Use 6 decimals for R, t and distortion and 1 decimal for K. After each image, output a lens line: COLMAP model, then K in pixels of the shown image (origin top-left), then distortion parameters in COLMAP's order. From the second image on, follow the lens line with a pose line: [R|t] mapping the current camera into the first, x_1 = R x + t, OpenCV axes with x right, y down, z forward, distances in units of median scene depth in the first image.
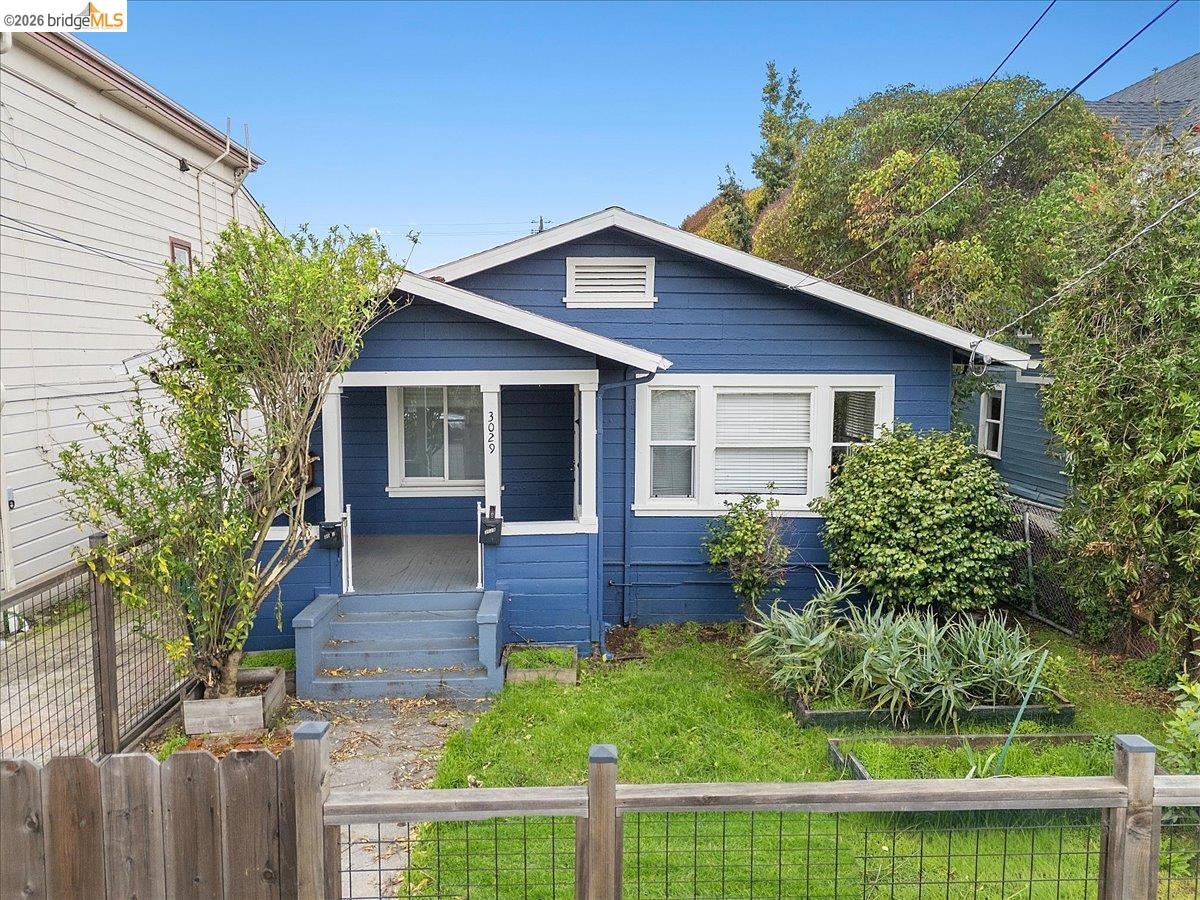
lens RADIAL K [[871.7, 0, 600.9], [0, 871.7, 457.2], [0, 0, 1]] dist [0.064007, -0.002519]
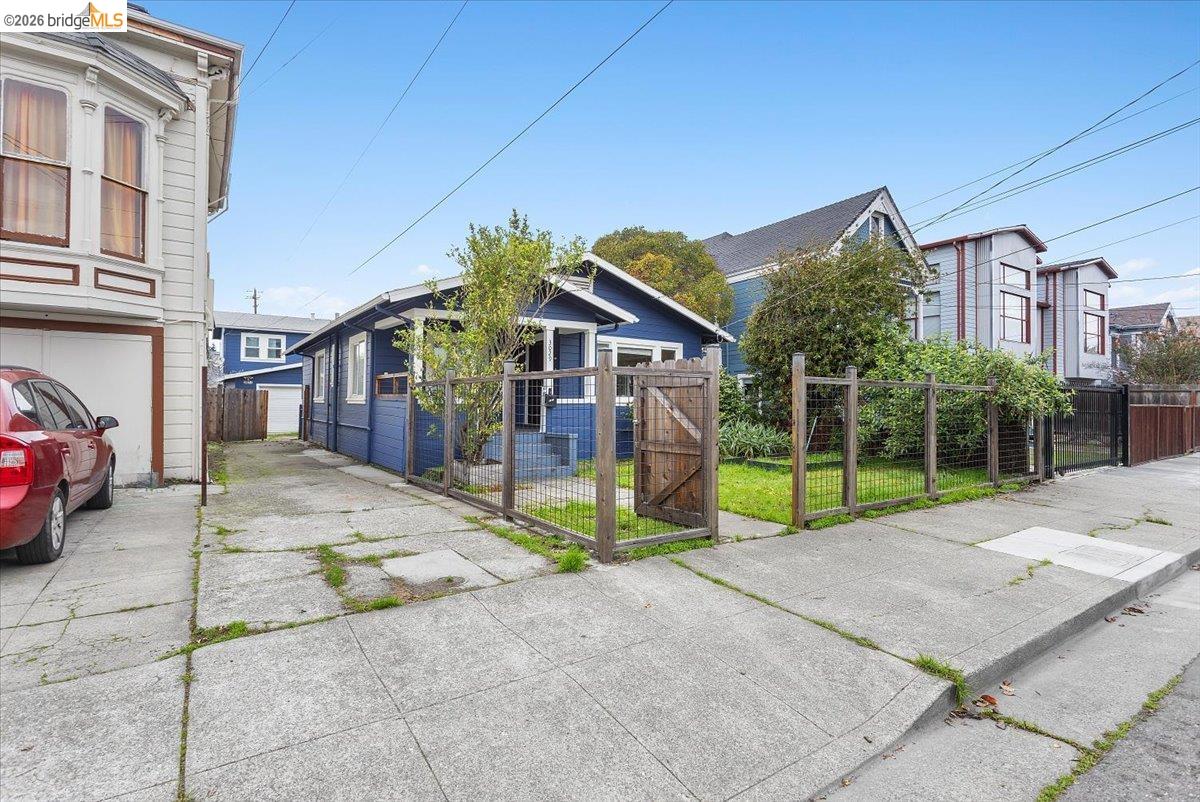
lens RADIAL K [[571.9, 0, 601.6], [0, 571.9, 392.1], [0, 0, 1]] dist [0.004841, 0.000247]
pose [[0.859475, 0.017583, 0.510875, -0.605816], [0.051033, 0.991464, -0.119980, 0.199758], [-0.508623, 0.129191, 0.851241, -0.126981]]
